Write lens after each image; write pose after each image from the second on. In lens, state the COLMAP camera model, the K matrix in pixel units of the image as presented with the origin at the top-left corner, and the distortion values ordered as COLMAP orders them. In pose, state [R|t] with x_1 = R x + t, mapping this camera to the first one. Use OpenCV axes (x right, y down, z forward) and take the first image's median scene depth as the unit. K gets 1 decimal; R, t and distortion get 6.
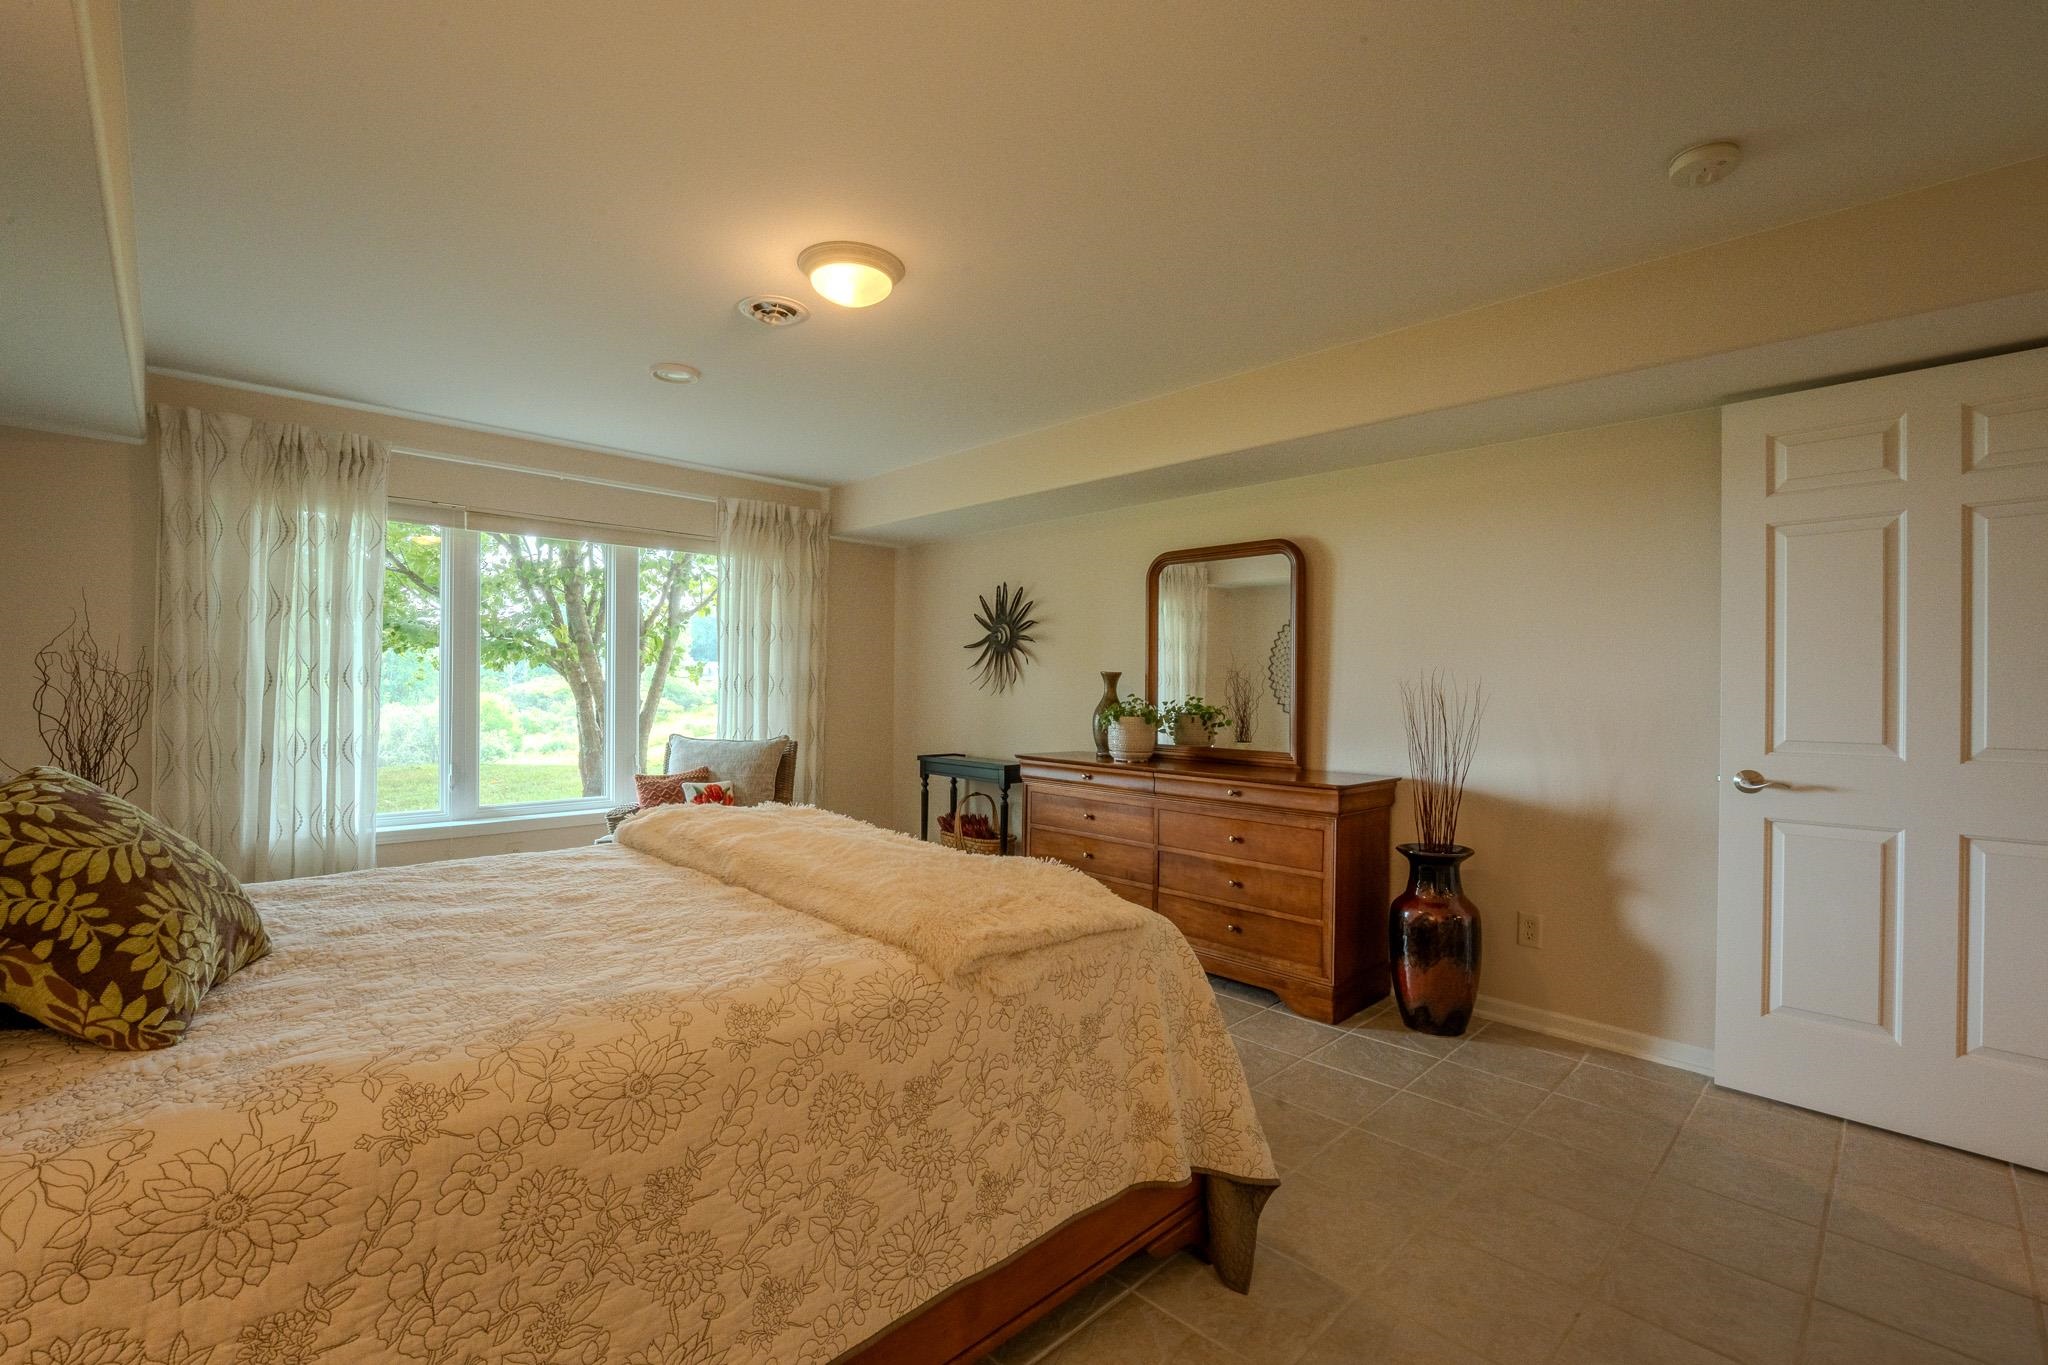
lens RADIAL K [[896.0, 0, 1015.3], [0, 896.0, 685.2], [0, 0, 1]] dist [-0.000089, -0.000140]
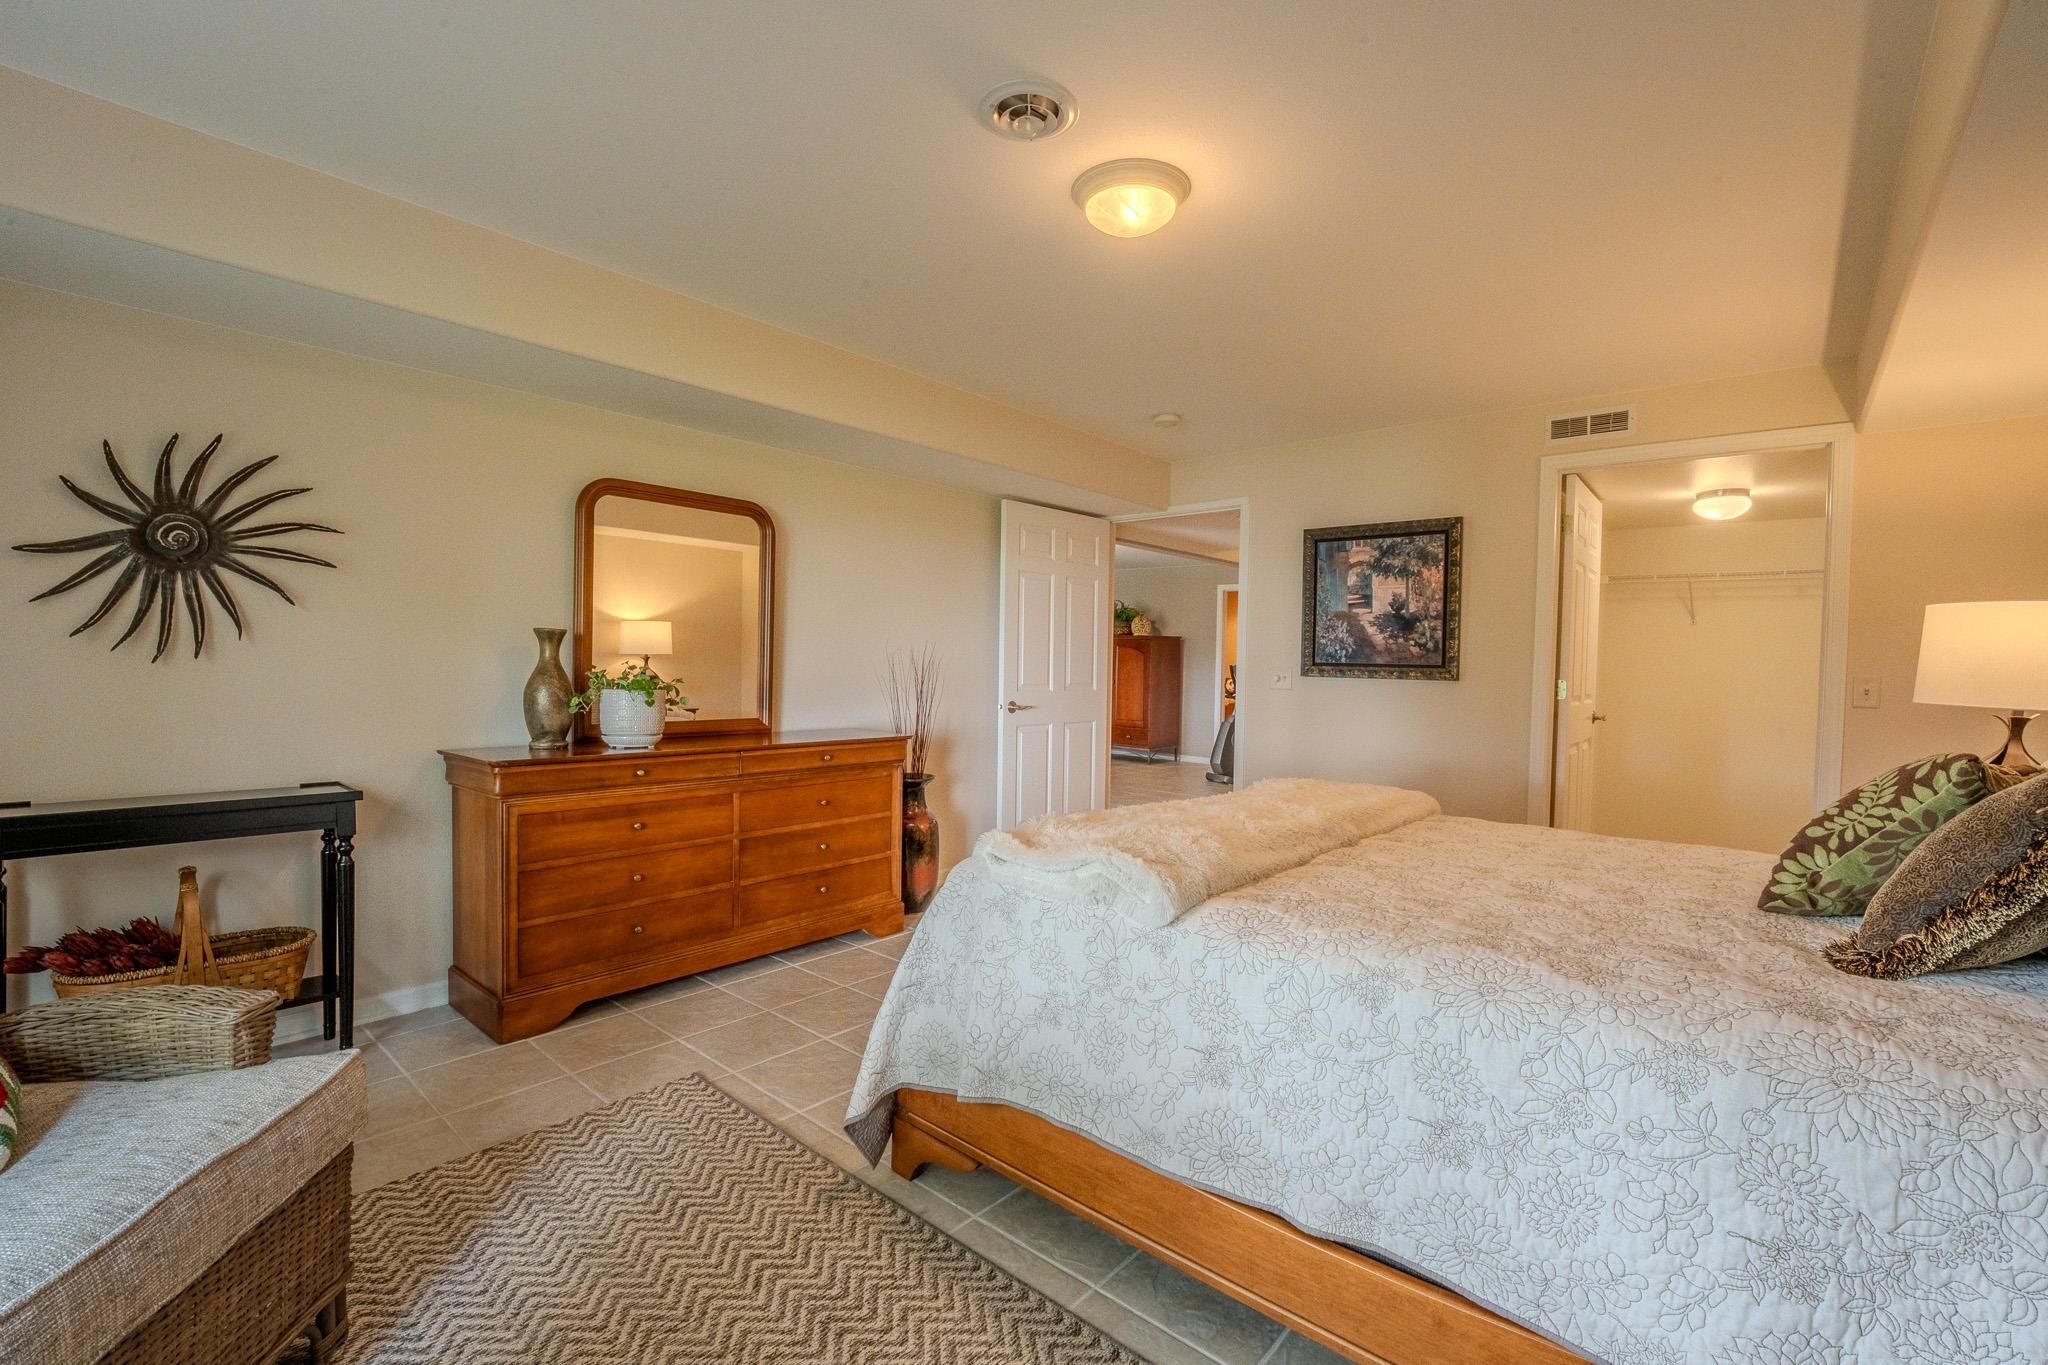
lens RADIAL K [[896.0, 0, 1015.3], [0, 896.0, 685.2], [0, 0, 1]] dist [-0.000089, -0.000140]
pose [[-0.077800, -0.037279, 0.996272, -0.732829], [-0.018727, 0.999179, 0.035926, -0.002956], [-0.996793, -0.015862, -0.078435, 0.805575]]
